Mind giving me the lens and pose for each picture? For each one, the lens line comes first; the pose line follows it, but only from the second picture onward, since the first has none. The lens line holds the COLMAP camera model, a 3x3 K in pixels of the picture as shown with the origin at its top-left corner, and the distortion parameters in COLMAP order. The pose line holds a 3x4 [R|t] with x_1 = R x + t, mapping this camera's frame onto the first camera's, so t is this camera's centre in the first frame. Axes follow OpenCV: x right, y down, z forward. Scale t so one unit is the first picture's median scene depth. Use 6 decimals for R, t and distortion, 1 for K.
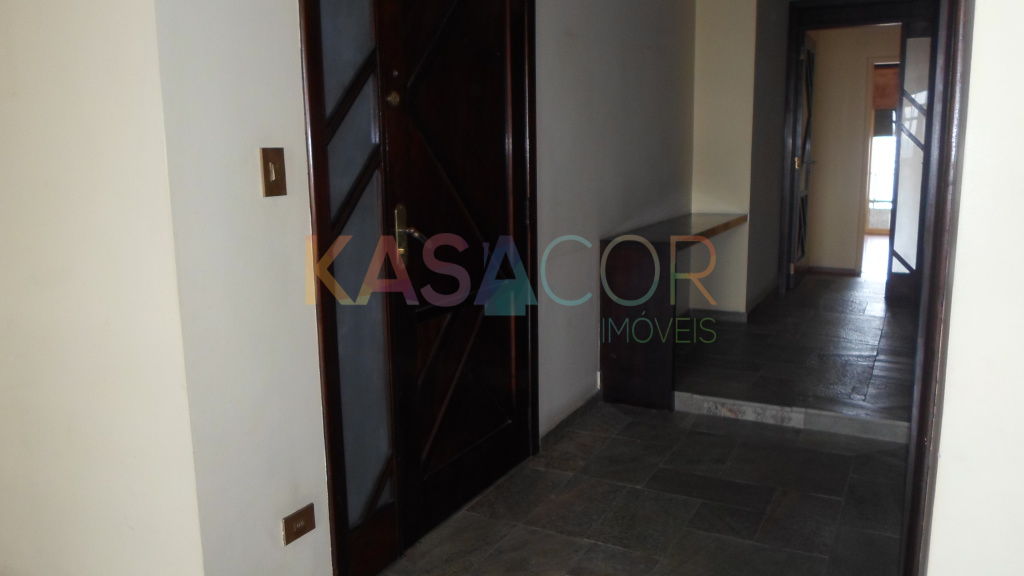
lens RADIAL K [[779.0, 0, 512.0], [0, 779.0, 288.0], [0, 0, 1]] dist [-0.035078, -0.008524]
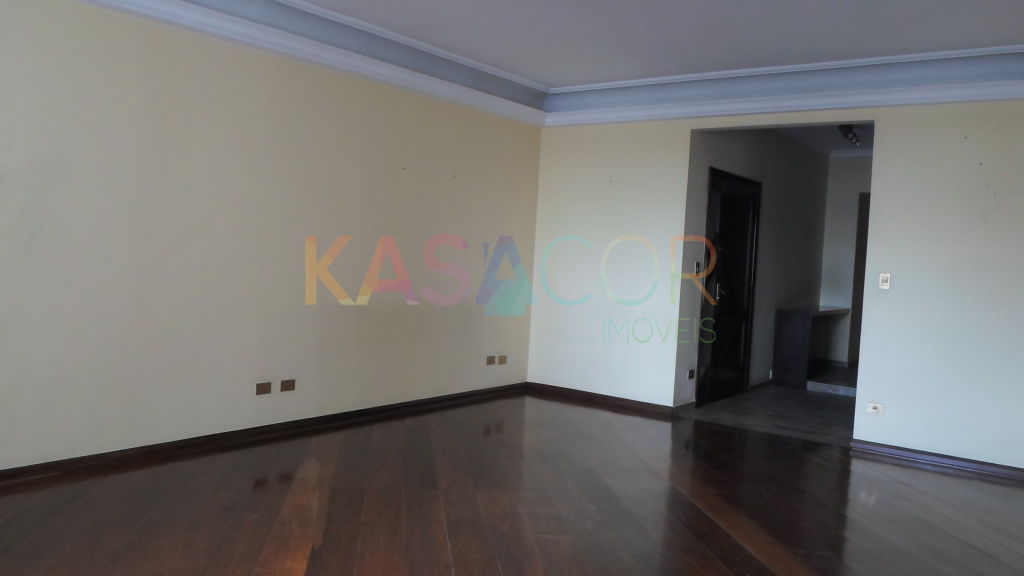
lens RADIAL K [[779.0, 0, 512.0], [0, 779.0, 288.0], [0, 0, 1]] dist [-0.035078, -0.008524]
pose [[0.985009, 0.077404, -0.154162, -0.294262], [-0.097300, 0.987247, -0.125999, 0.233607], [0.142443, 0.139110, 0.979979, -1.292727]]
